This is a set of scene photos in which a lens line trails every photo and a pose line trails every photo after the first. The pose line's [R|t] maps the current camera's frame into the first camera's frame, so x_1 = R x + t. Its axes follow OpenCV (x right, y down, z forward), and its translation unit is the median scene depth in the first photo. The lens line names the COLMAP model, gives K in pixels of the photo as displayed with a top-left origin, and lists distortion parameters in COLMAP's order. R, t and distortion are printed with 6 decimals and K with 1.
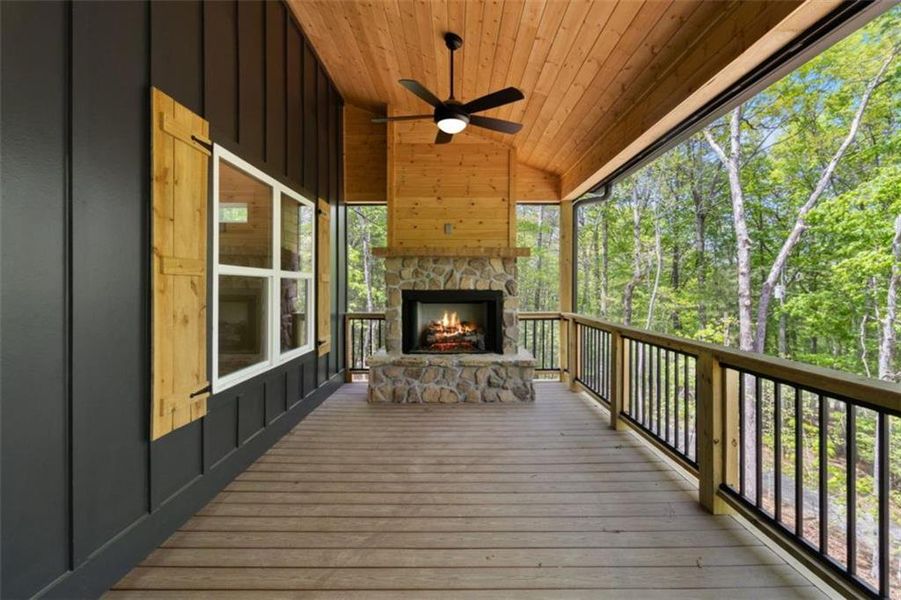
lens RADIAL K [[417.9, 0, 450.9], [0, 417.9, 291.1], [0, 0, 1]] dist [0.002336, 0.002399]
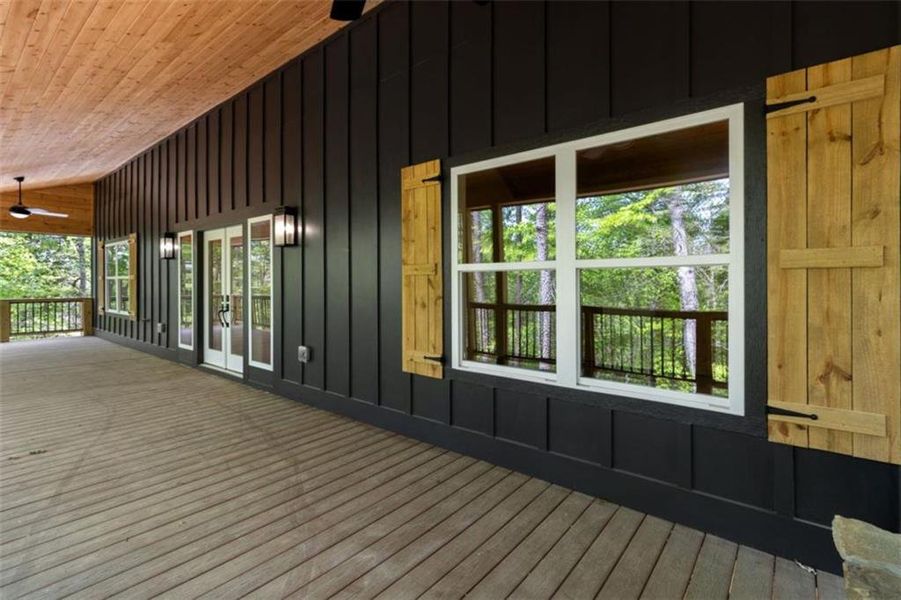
lens RADIAL K [[417.9, 0, 453.3], [0, 417.9, 282.7], [0, 0, 1]] dist [0.002336, 0.002399]
pose [[-0.625133, -0.003806, -0.780509, 0.436993], [-0.005790, 0.999983, -0.000239, -0.009909], [0.780497, 0.004369, -0.625145, 1.904110]]
